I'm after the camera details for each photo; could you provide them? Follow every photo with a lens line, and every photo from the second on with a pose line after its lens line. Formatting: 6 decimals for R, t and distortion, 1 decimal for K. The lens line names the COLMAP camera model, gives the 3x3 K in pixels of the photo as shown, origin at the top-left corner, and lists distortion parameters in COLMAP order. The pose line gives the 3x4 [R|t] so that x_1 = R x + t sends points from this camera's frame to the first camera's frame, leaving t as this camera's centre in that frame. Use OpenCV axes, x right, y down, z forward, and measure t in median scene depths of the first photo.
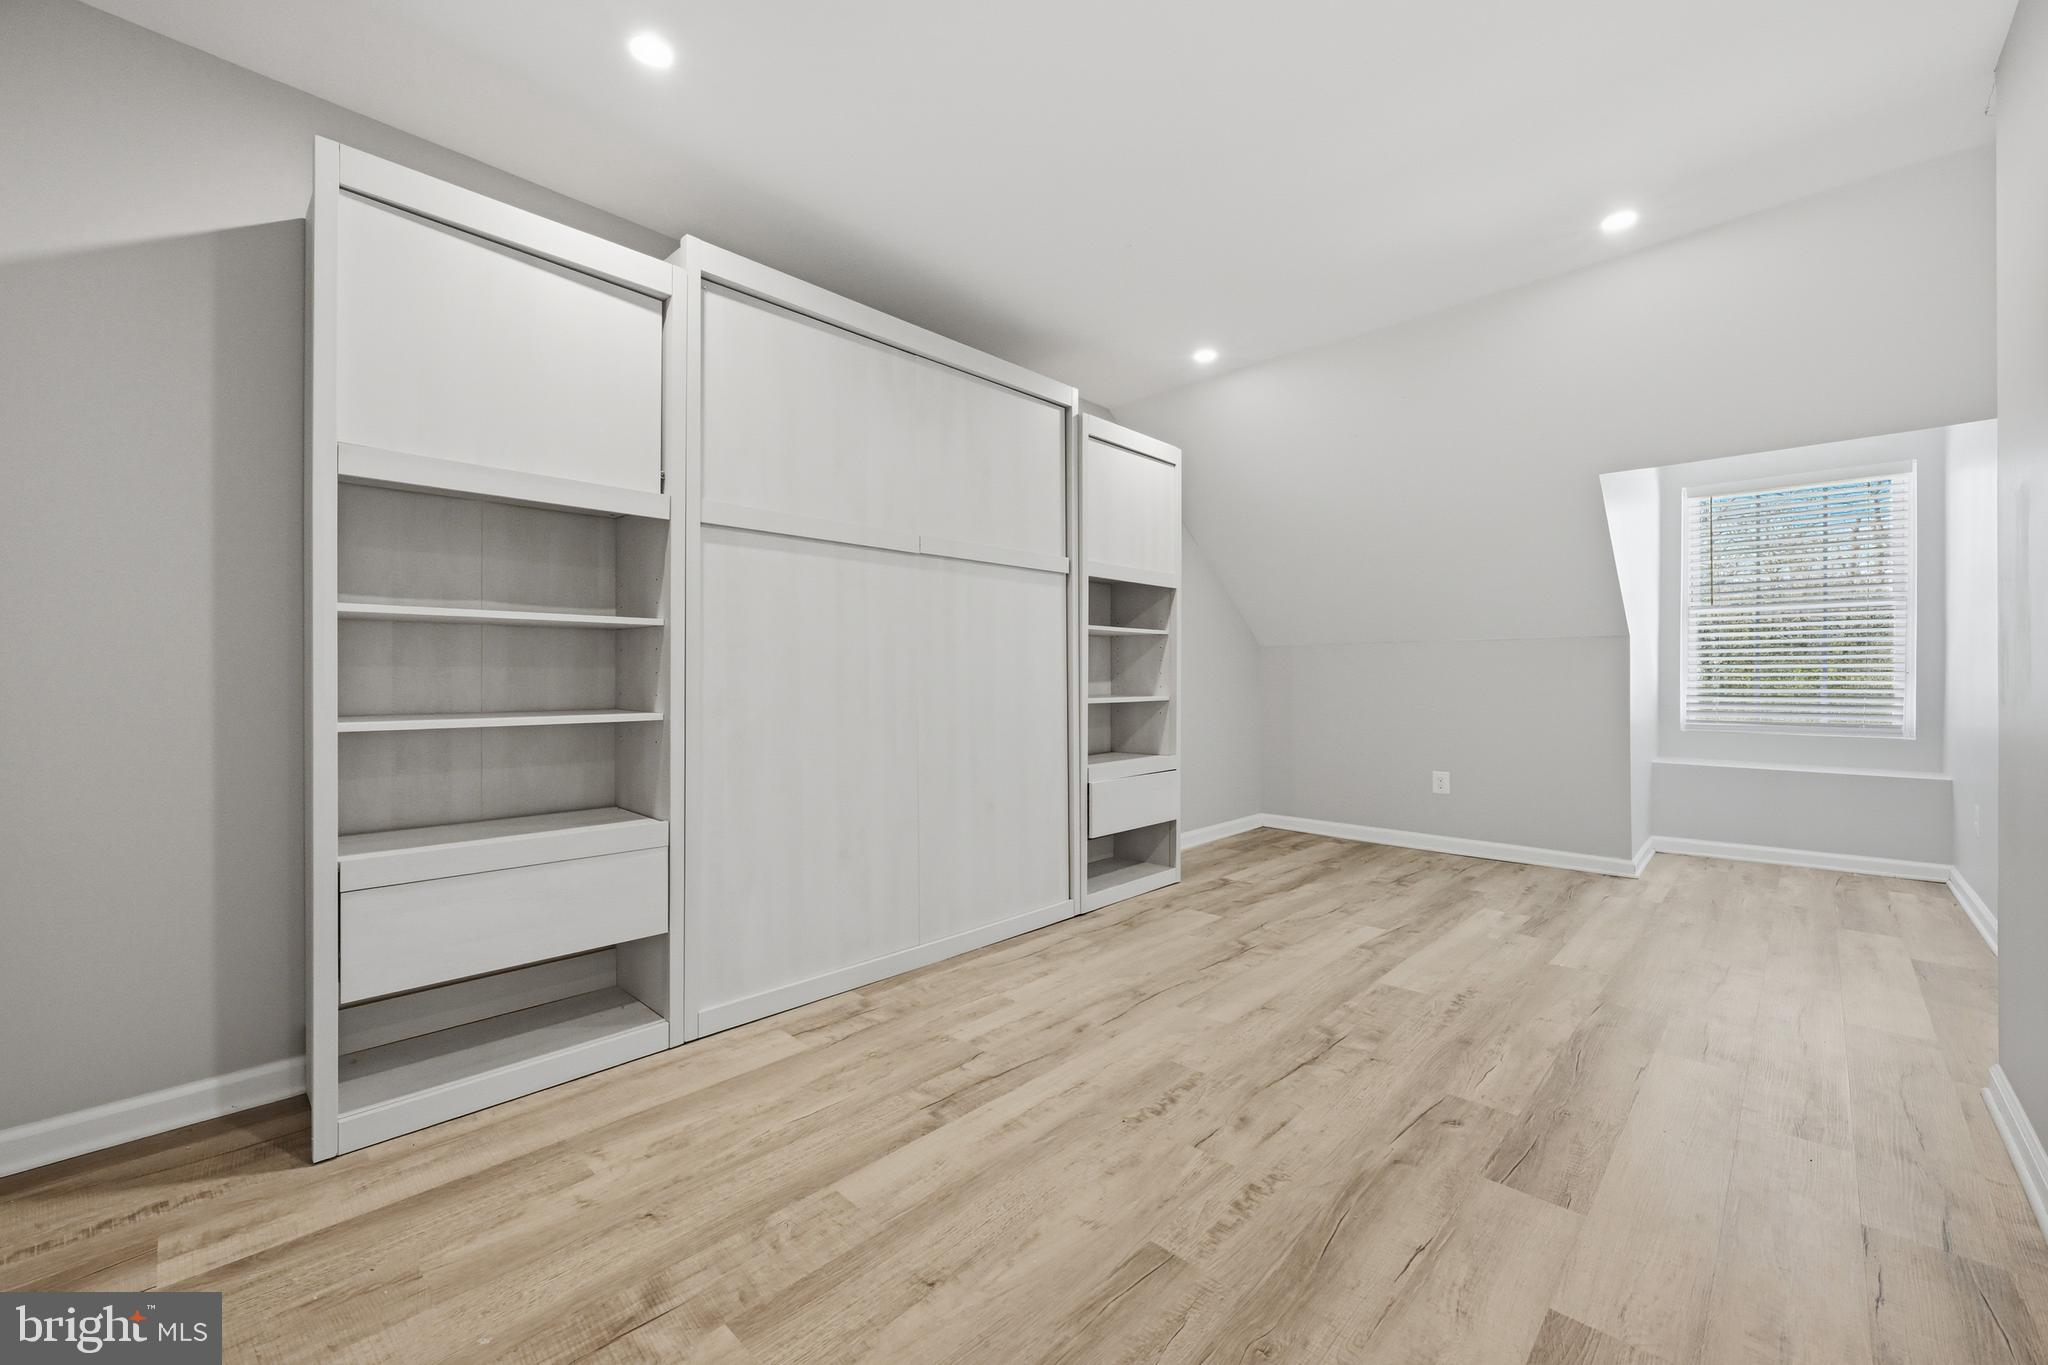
lens RADIAL K [[818.4, 0, 1024.5], [0, 818.4, 686.6], [0, 0, 1]] dist [-0.000118, -0.000086]
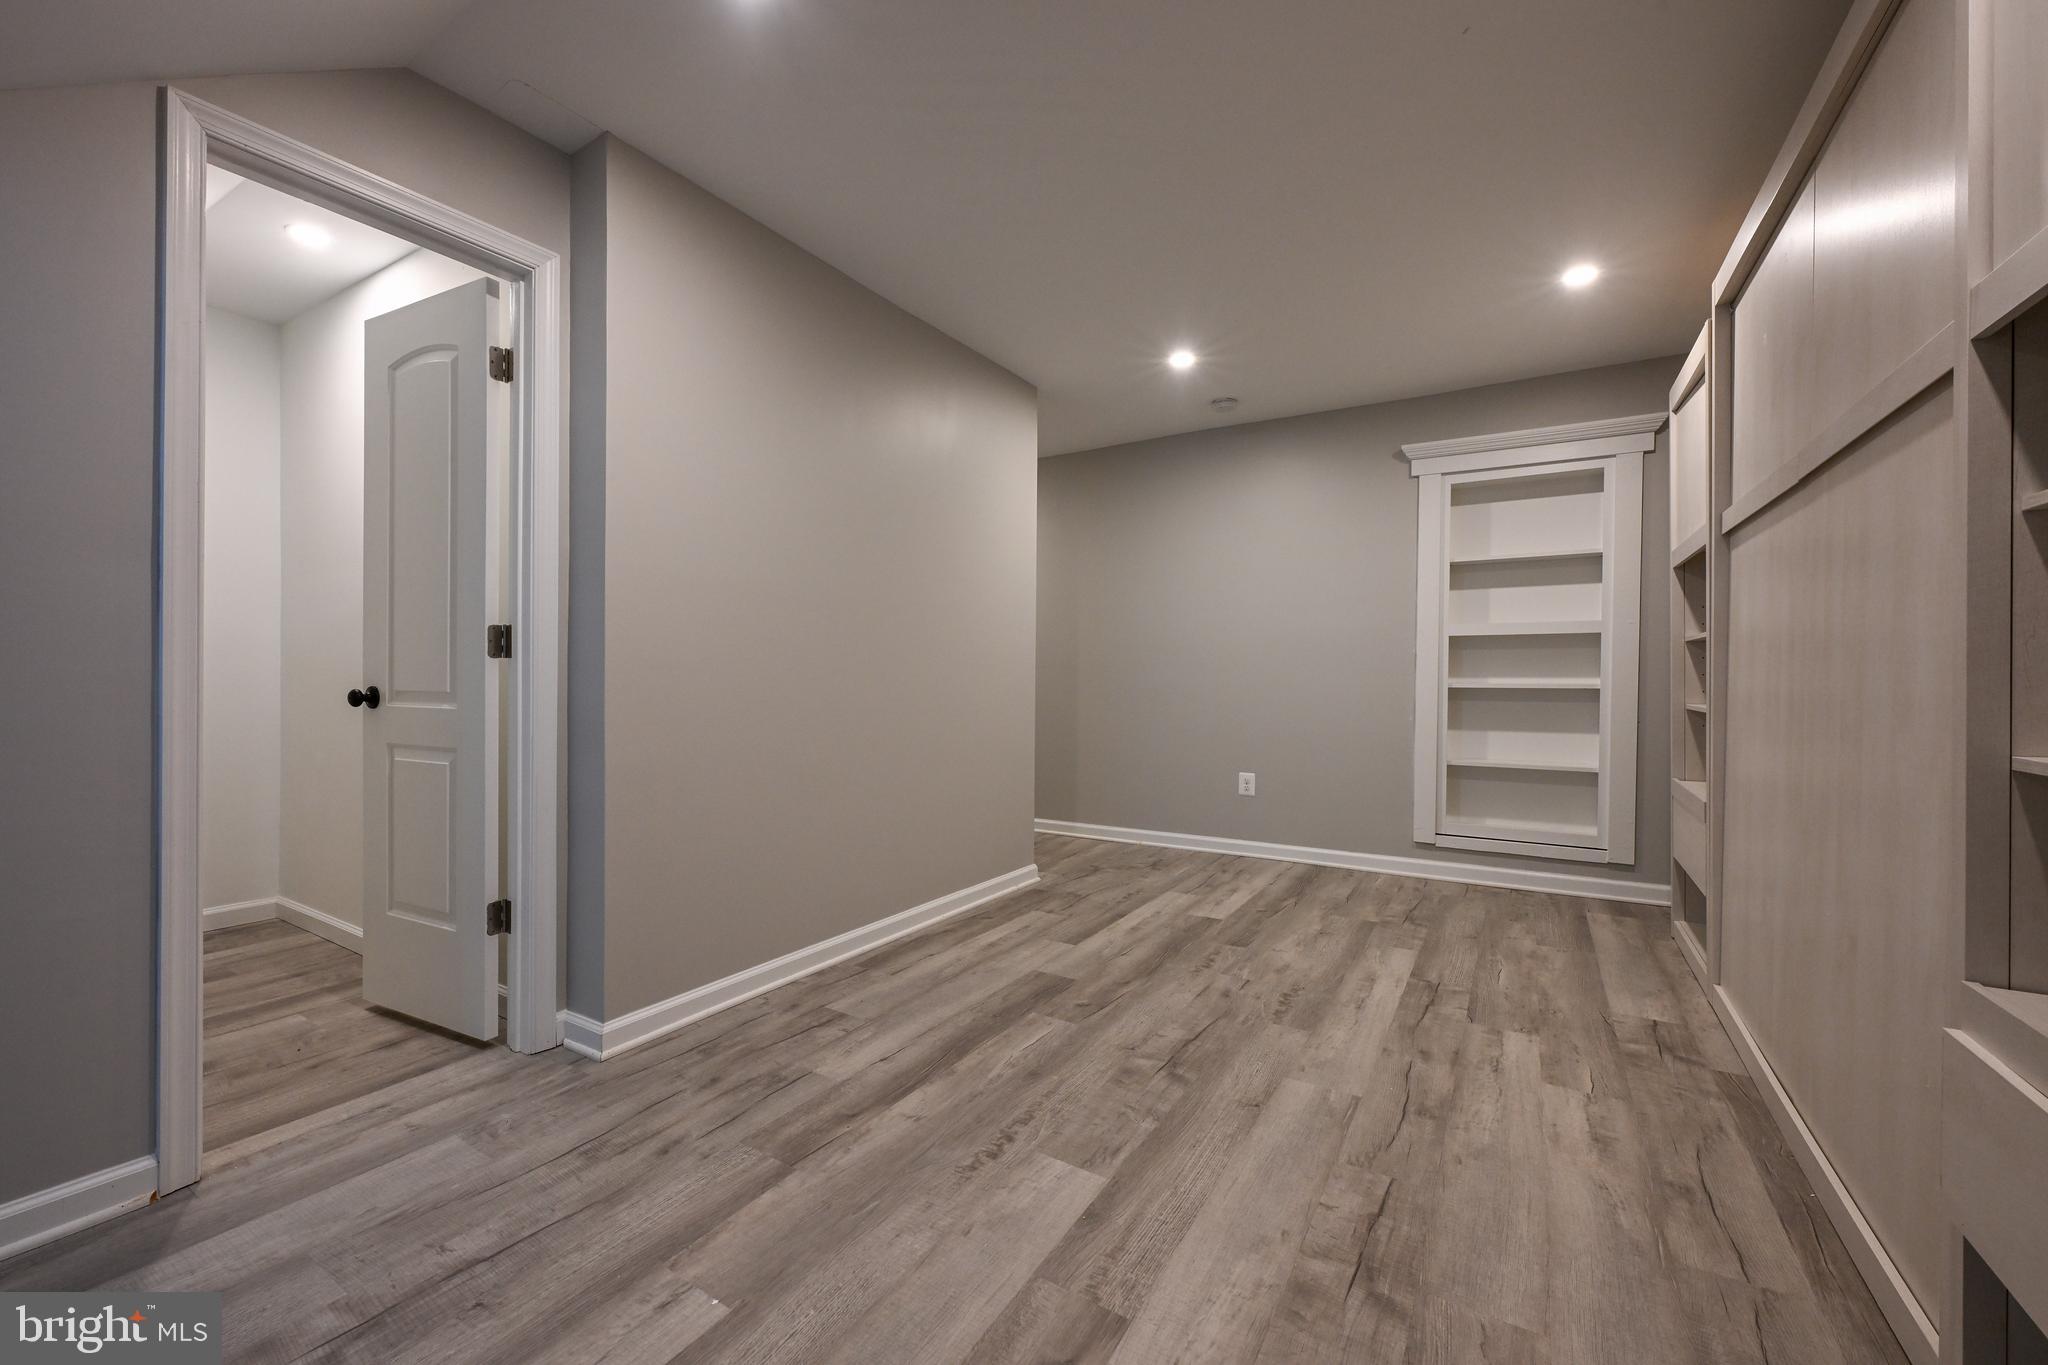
lens RADIAL K [[818.4, 0, 1024.5], [0, 818.4, 686.6], [0, 0, 1]] dist [-0.000118, -0.000086]
pose [[-0.977453, 0.000545, -0.211152, 0.735763], [-0.004400, 0.999727, 0.022948, -0.021547], [0.211106, 0.023359, -0.977184, 1.866929]]
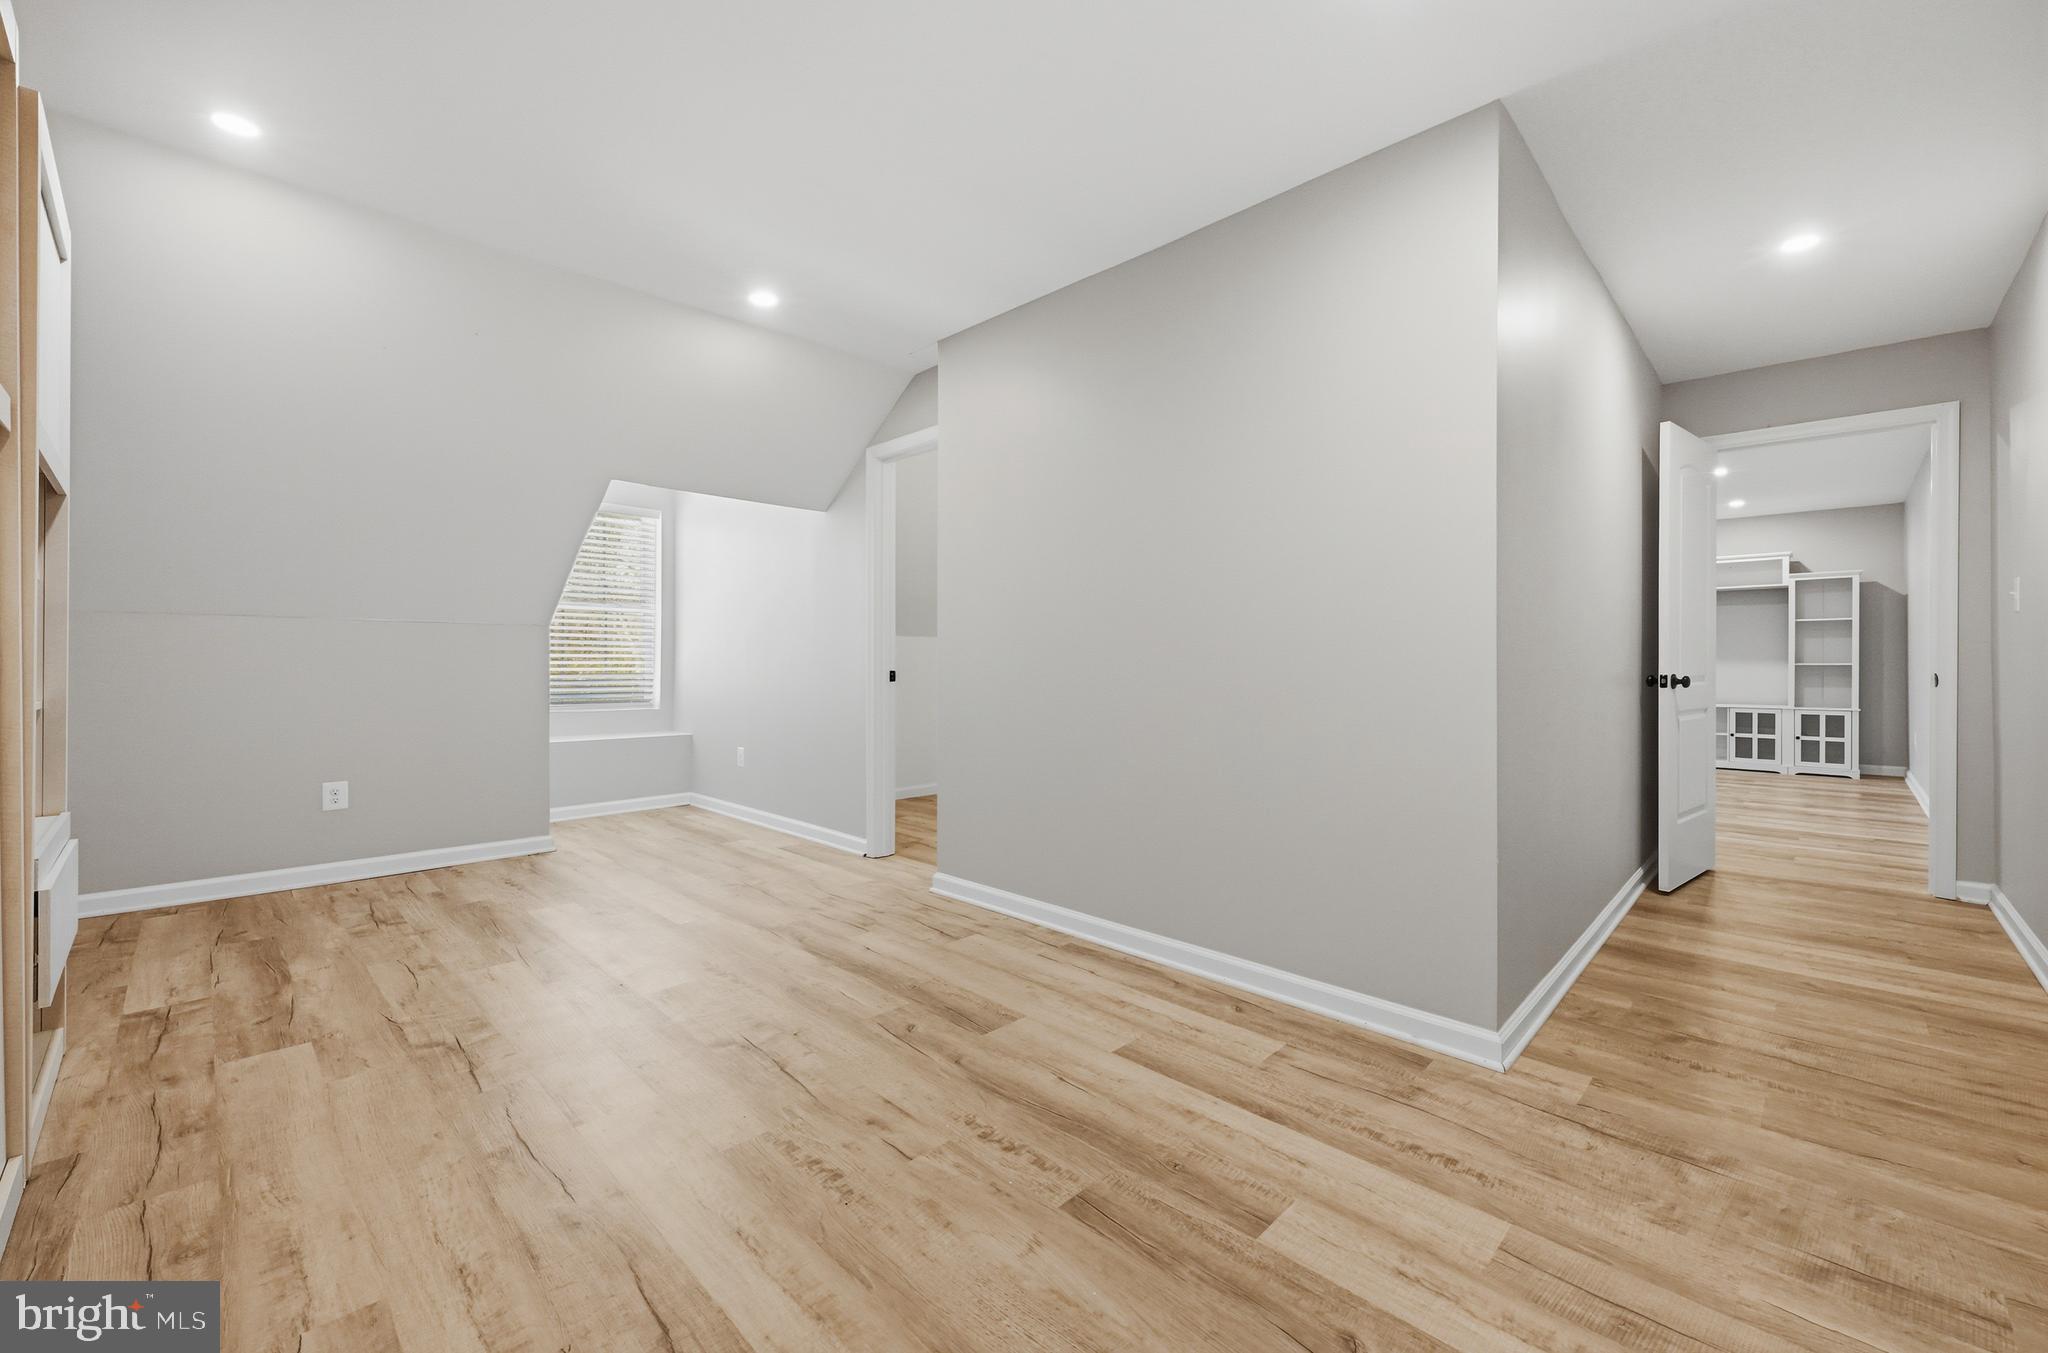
lens RADIAL K [[818.3, 0, 1011.6], [0, 818.3, 673.4], [0, 0, 1]] dist [-0.000094, 0.000170]
pose [[0.025477, -0.010710, 0.999618, -0.568156], [0.009455, 0.999900, 0.010472, -0.009504], [-0.999631, 0.009185, 0.025576, 0.660516]]
